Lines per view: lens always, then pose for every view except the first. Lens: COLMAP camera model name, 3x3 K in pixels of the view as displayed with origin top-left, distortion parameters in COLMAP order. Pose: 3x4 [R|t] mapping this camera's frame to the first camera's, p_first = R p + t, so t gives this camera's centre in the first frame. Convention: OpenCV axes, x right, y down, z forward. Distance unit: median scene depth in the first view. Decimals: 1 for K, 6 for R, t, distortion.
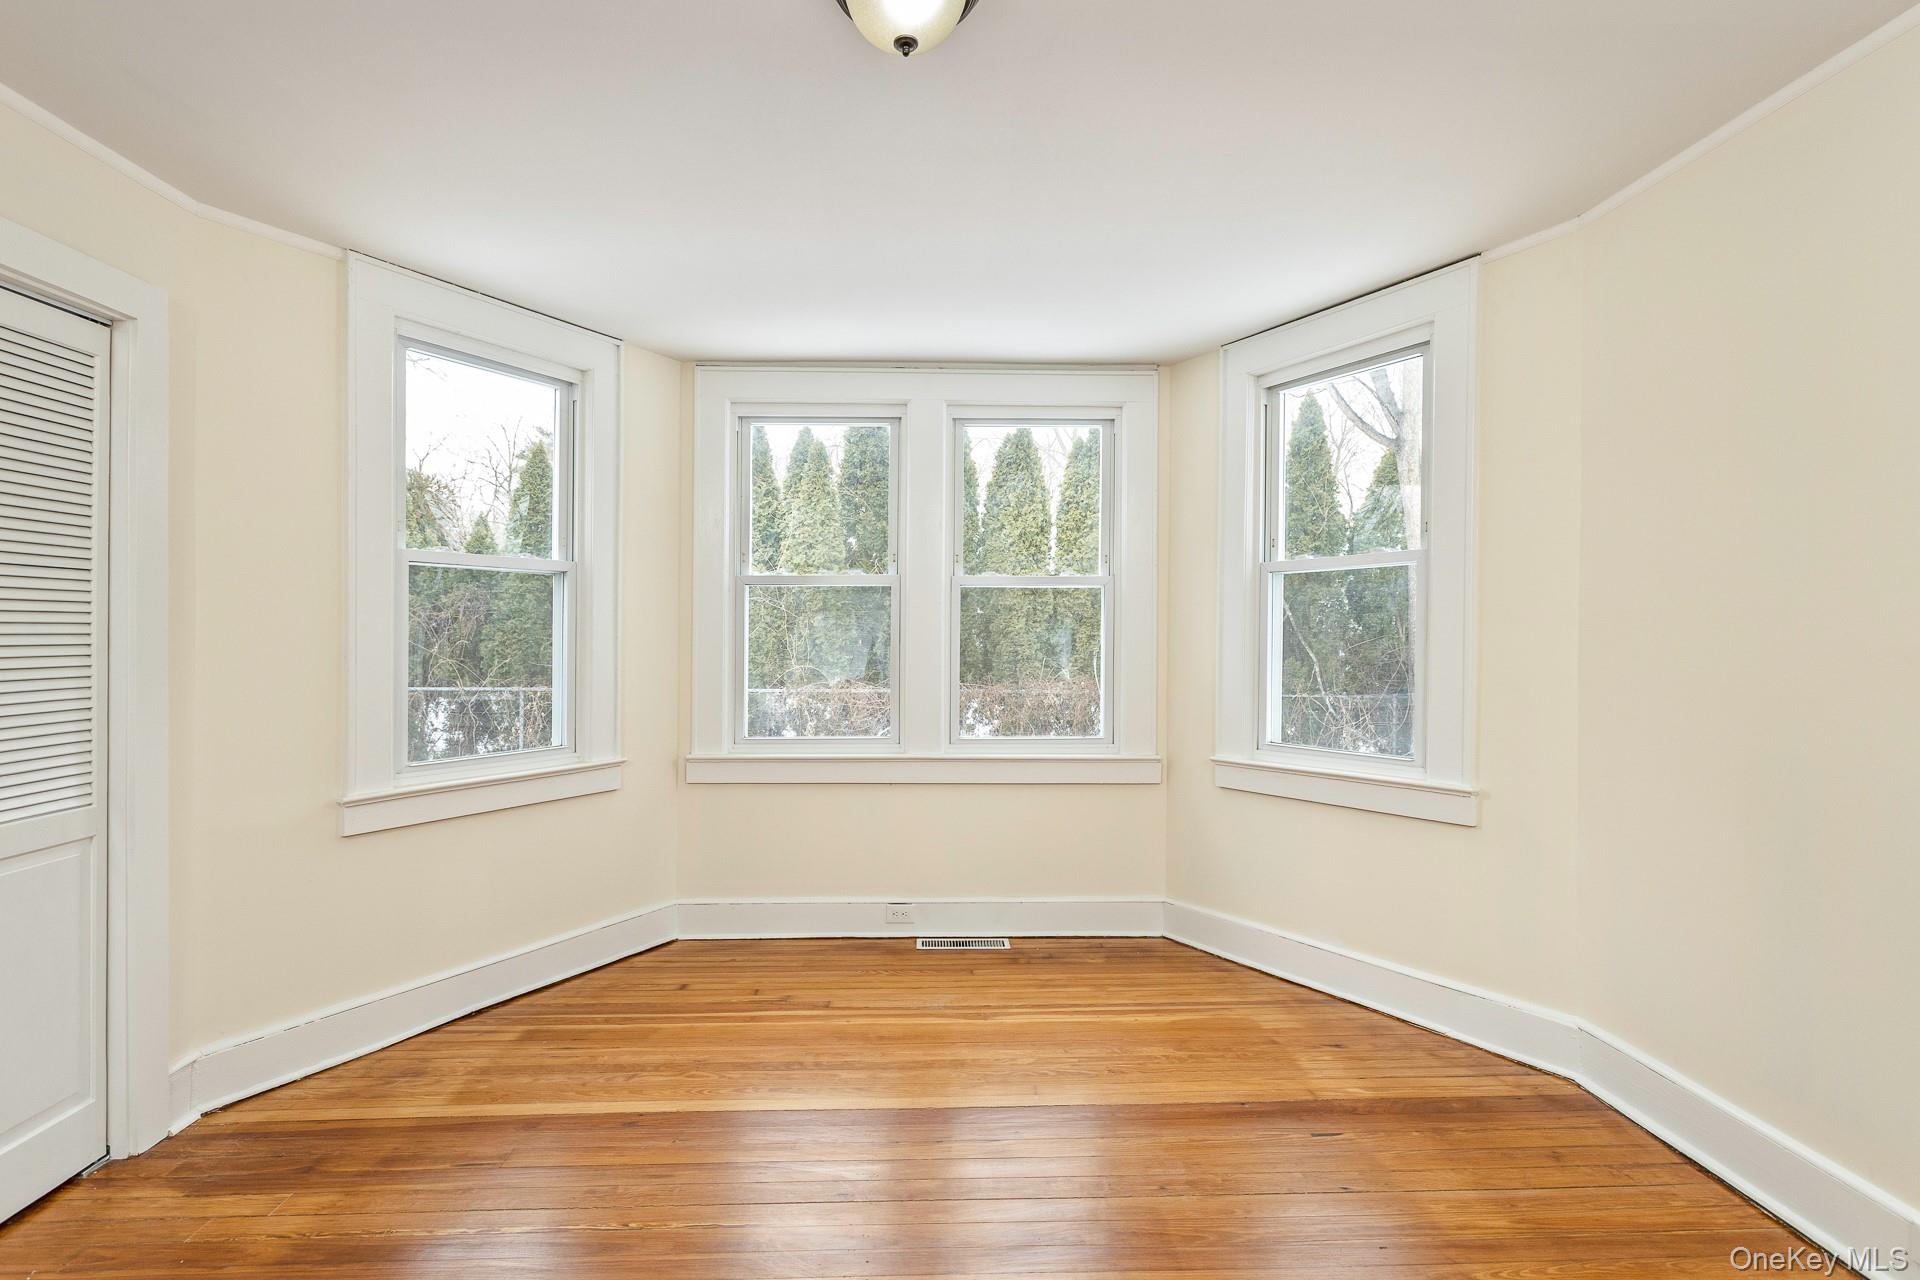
lens RADIAL K [[930.7, 0, 958.4], [0, 930.7, 626.3], [0, 0, 1]] dist [0.001033, 0.000620]
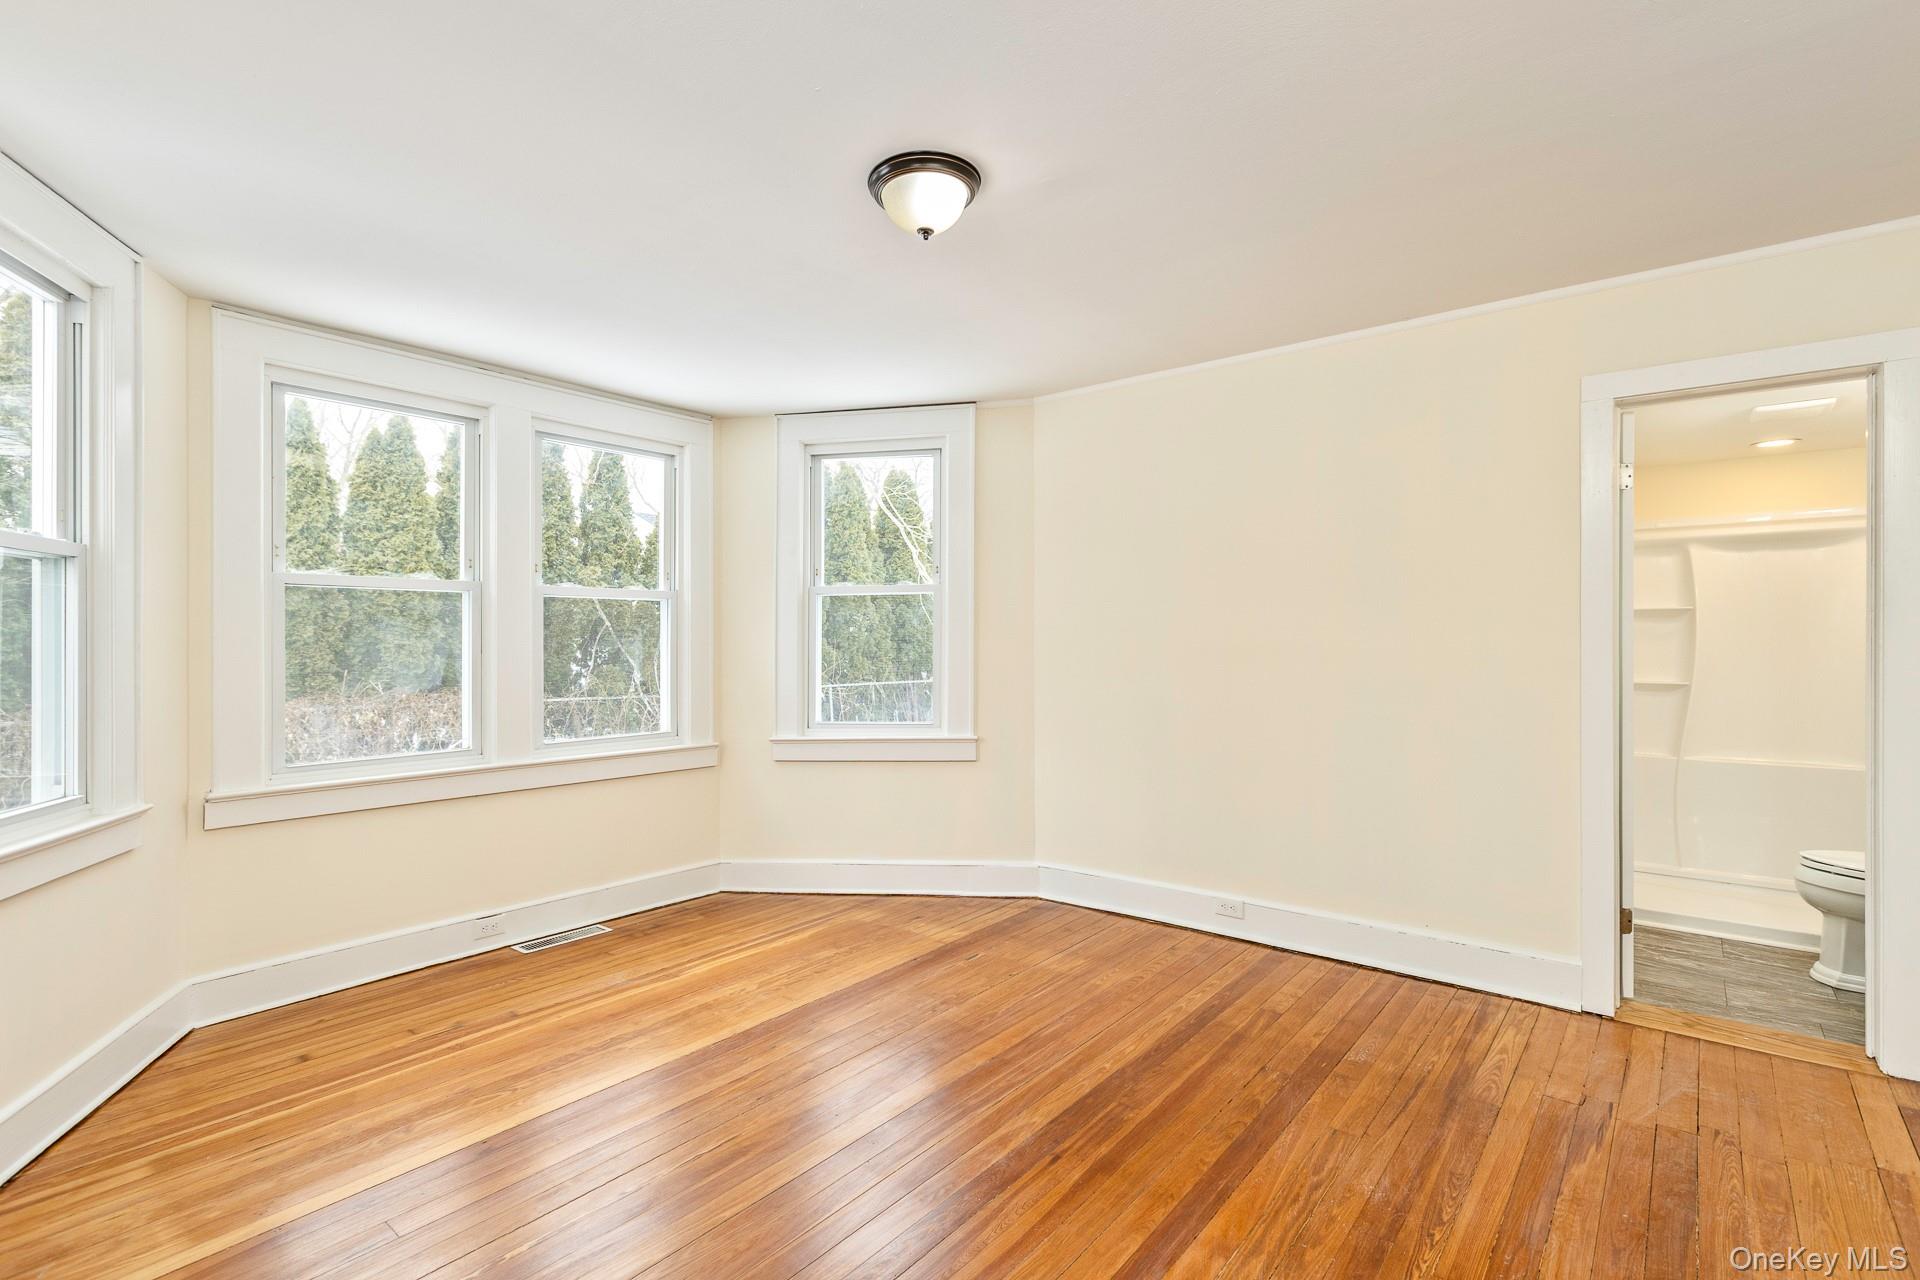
lens RADIAL K [[887.1, 0, 927.3], [0, 887.1, 641.3], [0, 0, 1]] dist [0.001807, 0.000280]
pose [[0.666428, -0.001782, 0.745567, -0.500004], [-0.002283, 0.999988, 0.004431, 0.002719], [-0.745566, -0.004655, 0.666416, 0.037030]]
